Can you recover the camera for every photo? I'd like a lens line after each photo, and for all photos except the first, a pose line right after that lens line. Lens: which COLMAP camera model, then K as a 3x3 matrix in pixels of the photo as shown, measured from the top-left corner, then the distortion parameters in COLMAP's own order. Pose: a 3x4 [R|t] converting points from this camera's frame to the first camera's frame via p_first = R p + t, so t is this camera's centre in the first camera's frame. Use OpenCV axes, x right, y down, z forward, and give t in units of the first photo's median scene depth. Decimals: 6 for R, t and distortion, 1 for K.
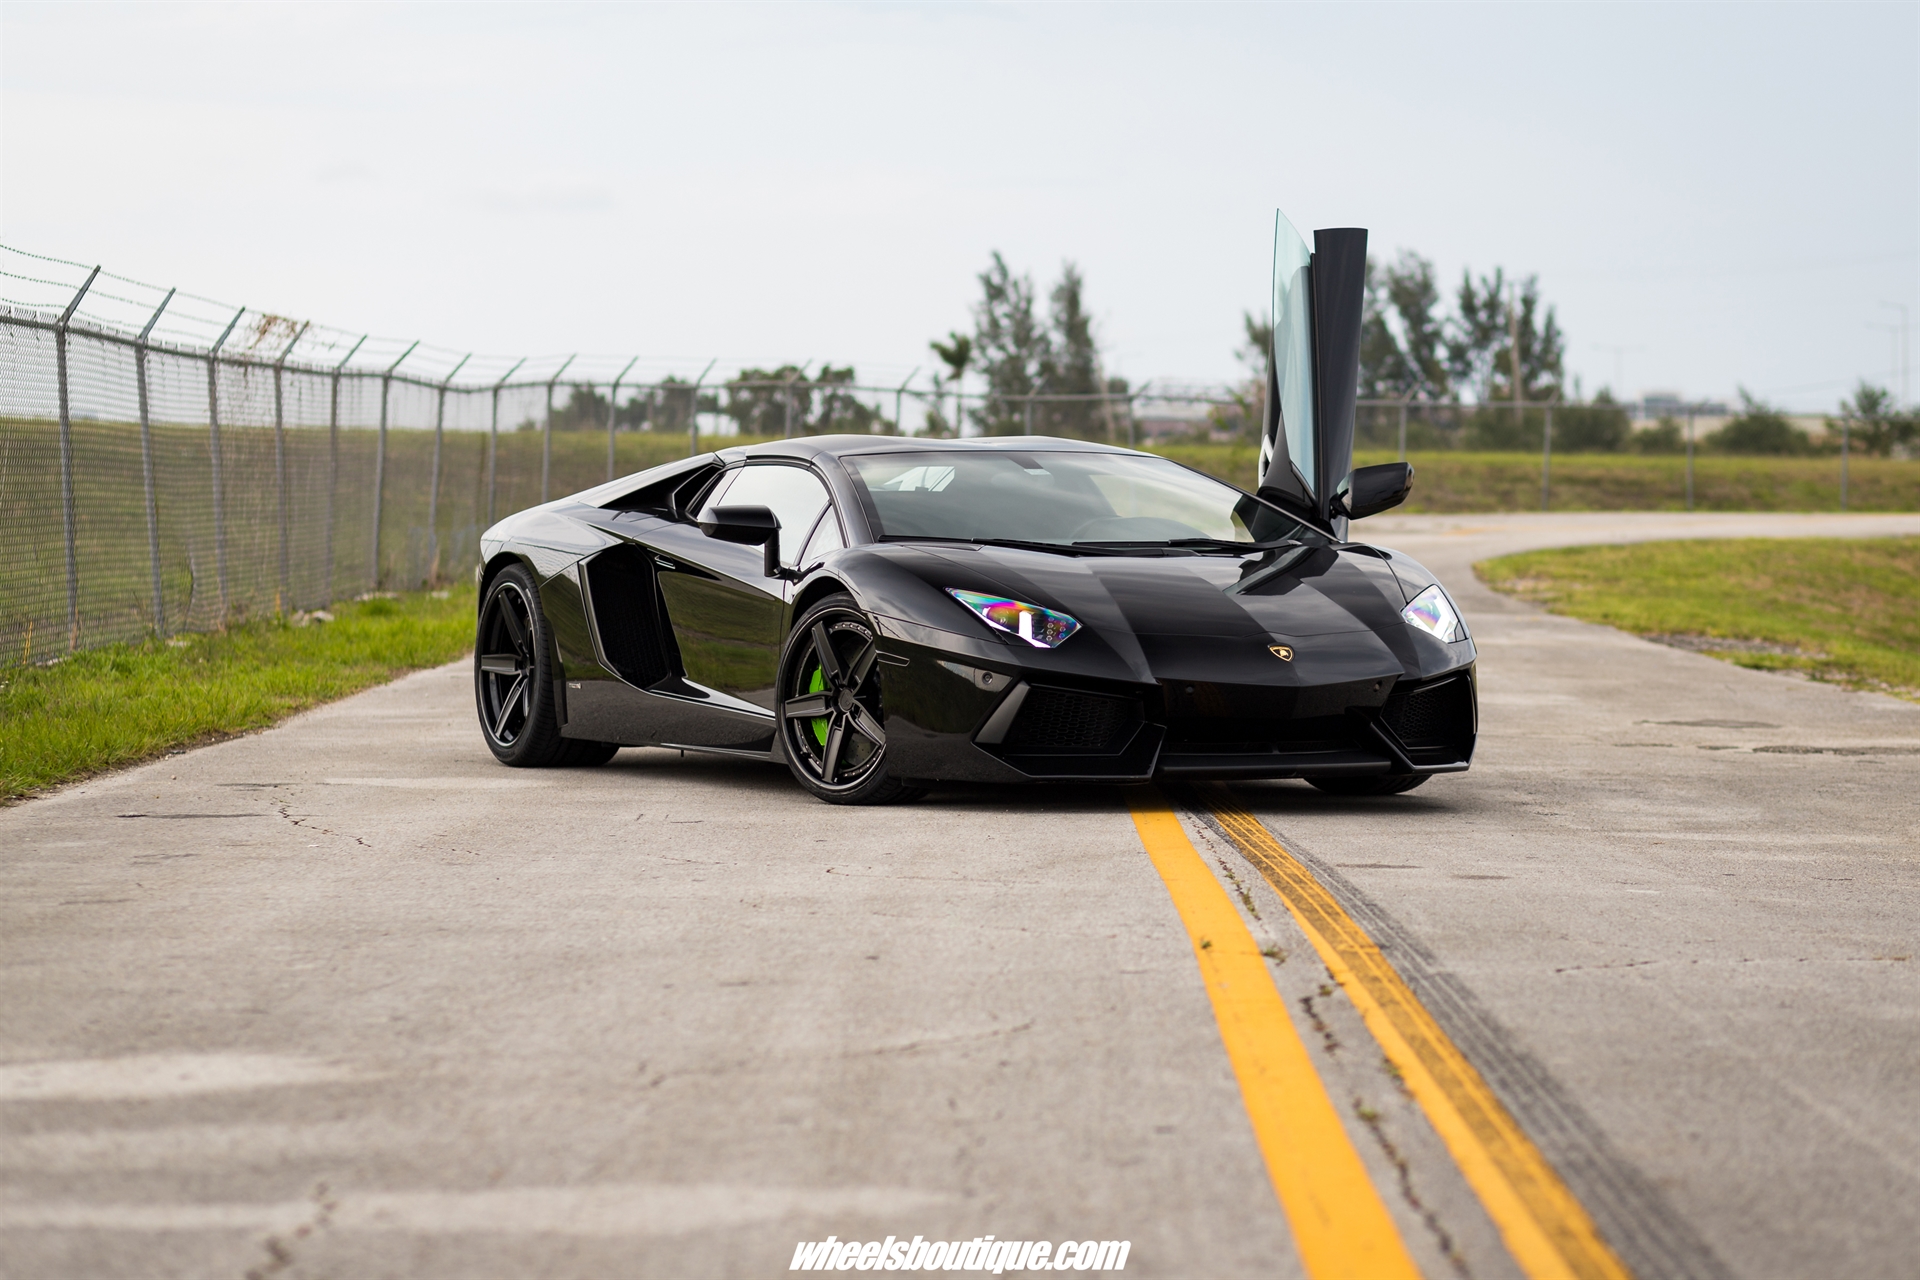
lens RADIAL K [[4177.8, 0, 961.7], [0, 4177.8, 639.4], [0, 0, 1]] dist [-0.025570, 0.000000]
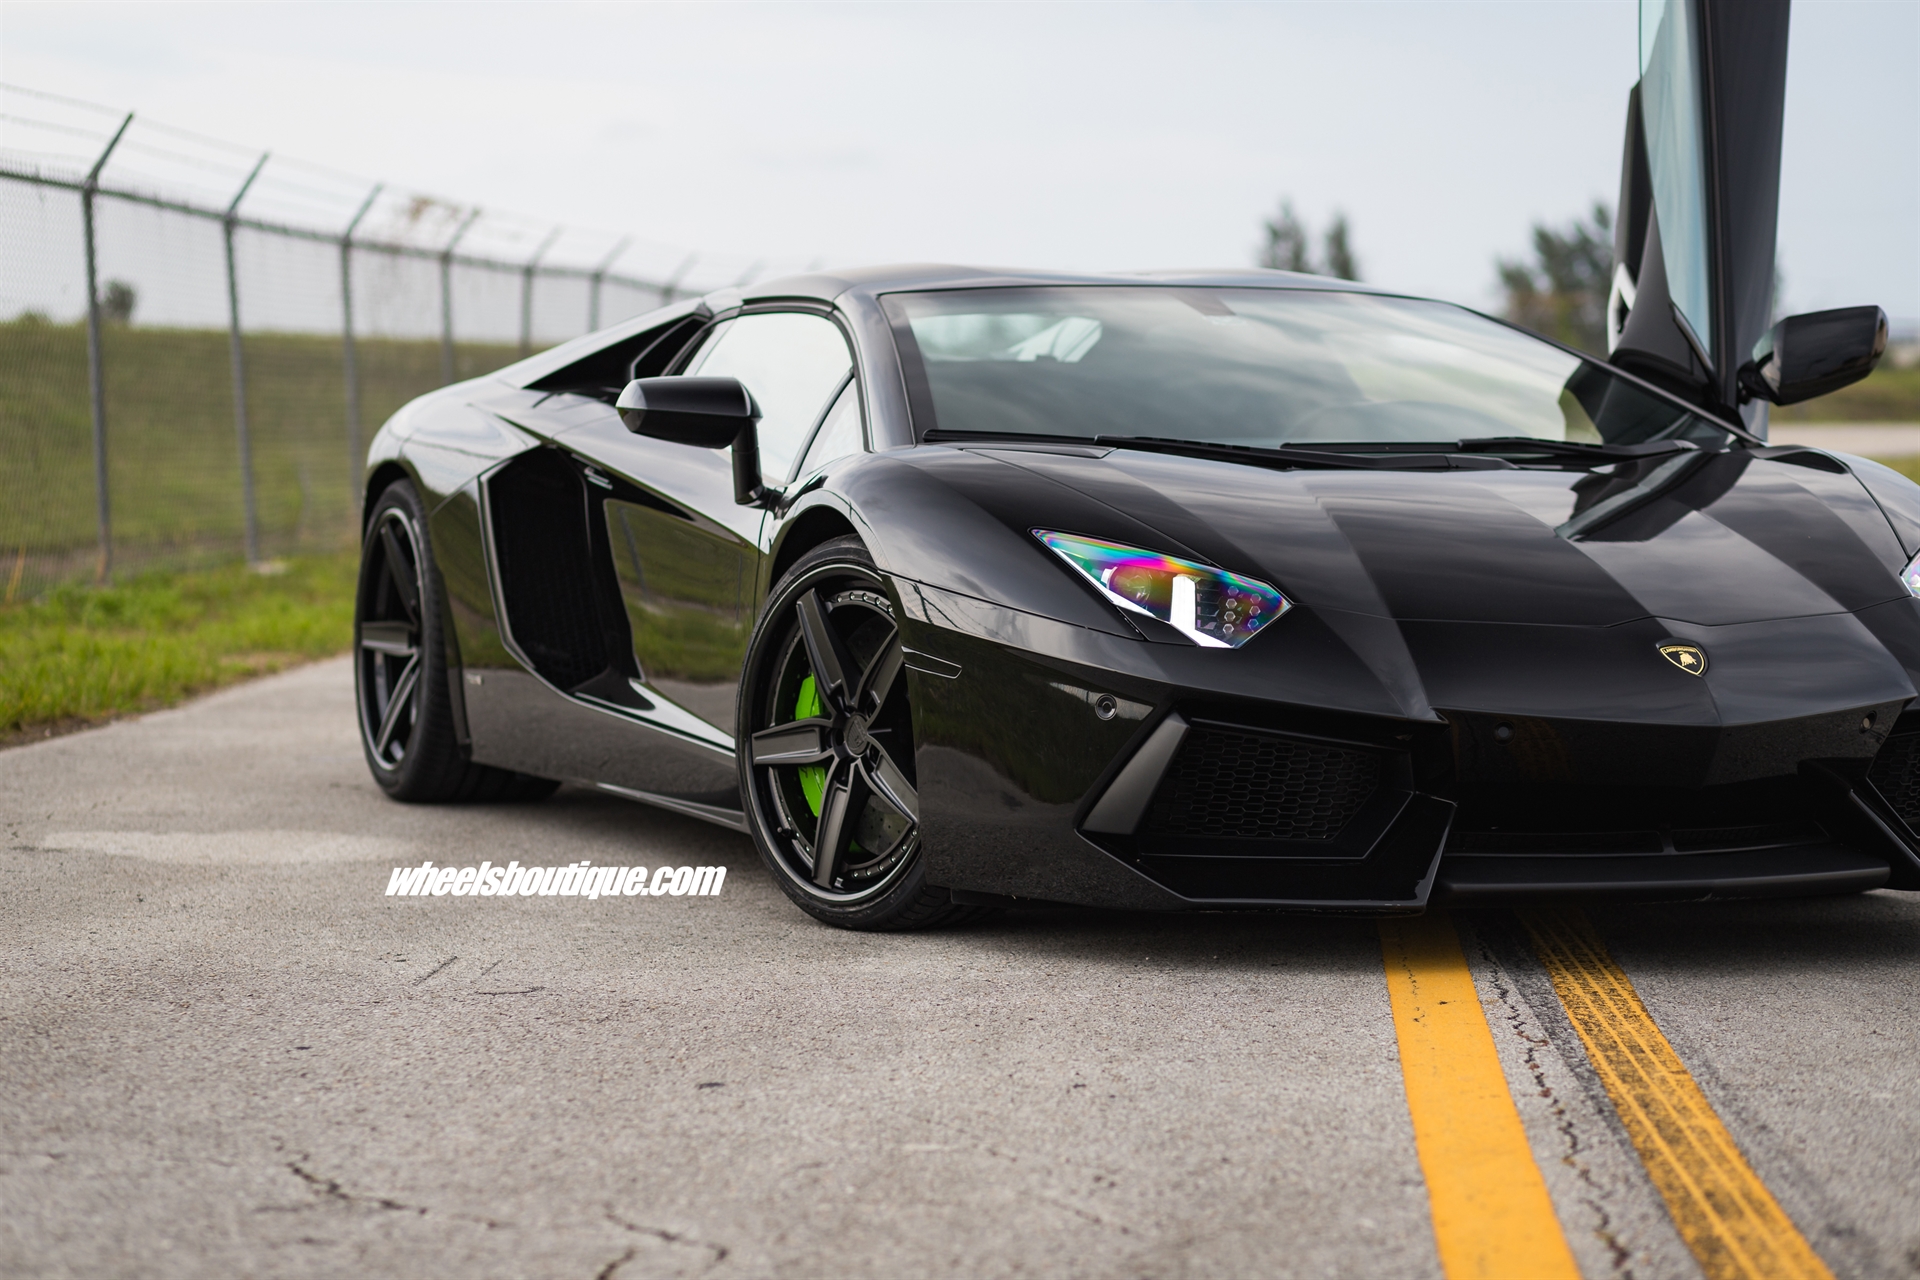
lens RADIAL K [[4177.8, 0, 961.4], [0, 4177.8, 641.5], [0, 0, 1]] dist [-0.025570, 0.000000]
pose [[0.998108, 0.004736, -0.061300, 0.017267], [-0.003401, 0.999755, 0.021864, -0.008642], [0.061388, -0.021614, 0.997880, 0.426200]]
